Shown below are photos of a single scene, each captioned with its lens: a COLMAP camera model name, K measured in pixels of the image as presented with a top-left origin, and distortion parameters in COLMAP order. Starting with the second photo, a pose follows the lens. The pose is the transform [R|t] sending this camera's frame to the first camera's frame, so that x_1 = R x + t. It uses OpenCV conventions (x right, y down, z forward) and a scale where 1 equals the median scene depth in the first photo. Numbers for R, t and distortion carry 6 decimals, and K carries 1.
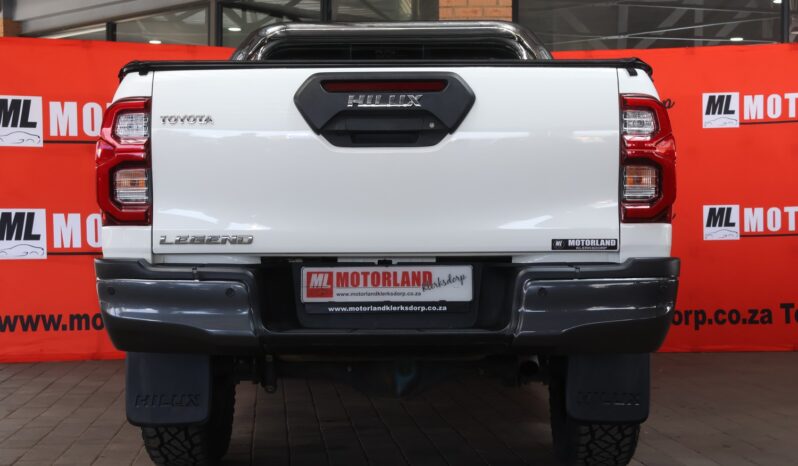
lens RADIAL K [[1333.7, 0, 399.9], [0, 1333.7, 237.6], [0, 0, 1]] dist [0.006776, 0.000000]
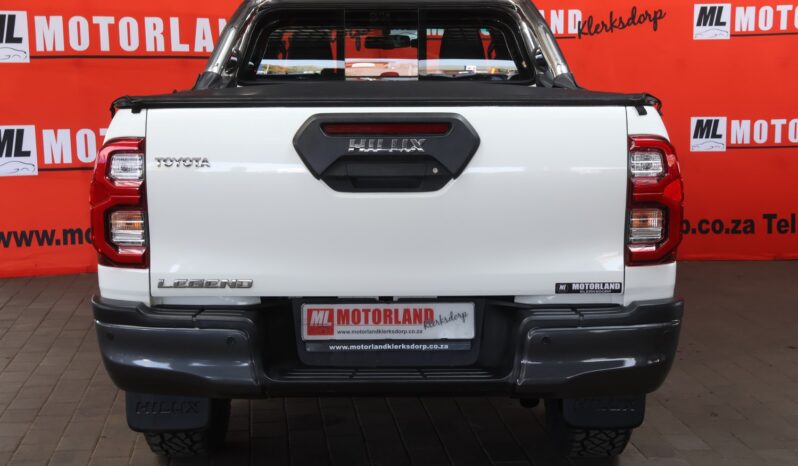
lens RADIAL K [[1291.4, 0, 398.4], [0, 1291.4, 231.5], [0, 0, 1]] dist [-0.004644, 0.000000]
pose [[0.999888, -0.000363, 0.014963, -0.016529], [-0.001842, 0.989126, 0.147057, -0.173035], [-0.014854, -0.147068, 0.989015, 0.060106]]
